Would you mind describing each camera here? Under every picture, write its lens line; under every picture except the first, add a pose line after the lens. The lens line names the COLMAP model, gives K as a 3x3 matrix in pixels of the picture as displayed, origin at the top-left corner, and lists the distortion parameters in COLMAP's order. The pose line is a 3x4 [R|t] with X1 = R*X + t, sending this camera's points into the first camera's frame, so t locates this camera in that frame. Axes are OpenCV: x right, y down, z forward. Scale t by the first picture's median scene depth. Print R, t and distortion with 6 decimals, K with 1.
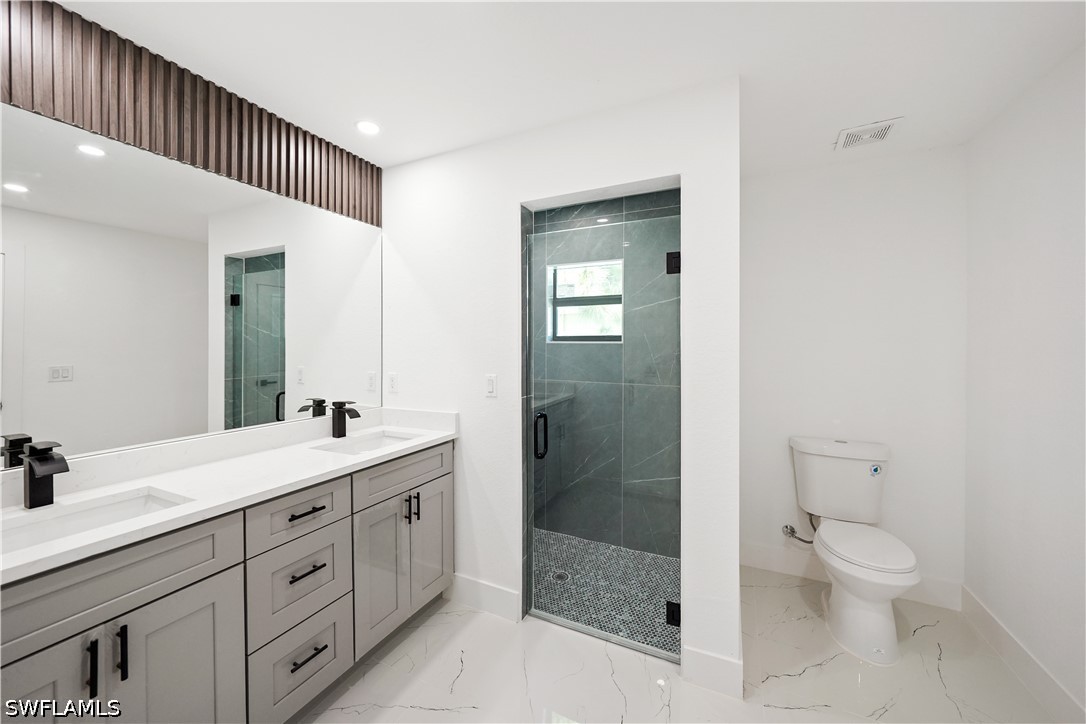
lens RADIAL K [[401.6, 0, 543.4], [0, 401.6, 352.8], [0, 0, 1]] dist [0.010322, -0.000143]
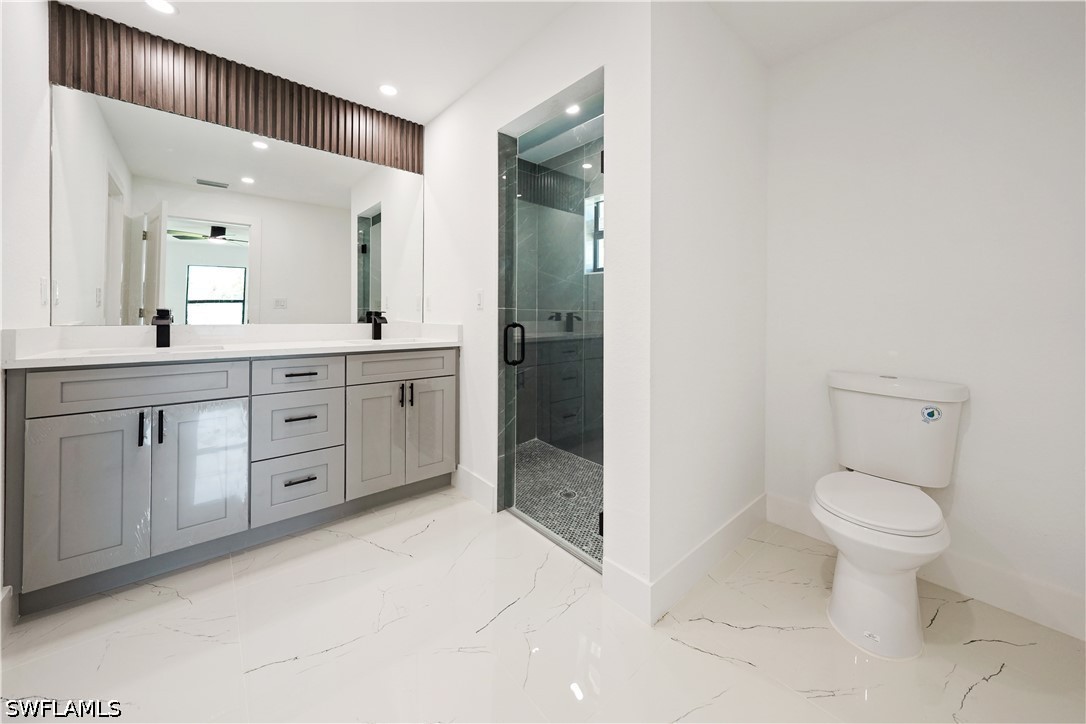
lens RADIAL K [[391.0, 0, 548.8], [0, 391.0, 313.3], [0, 0, 1]] dist [0.014404, 0.000436]
pose [[0.922625, 0.012901, -0.385482, 0.494167], [-0.016904, 0.999833, -0.006996, 0.132704], [0.385327, 0.012971, 0.922689, 0.067846]]
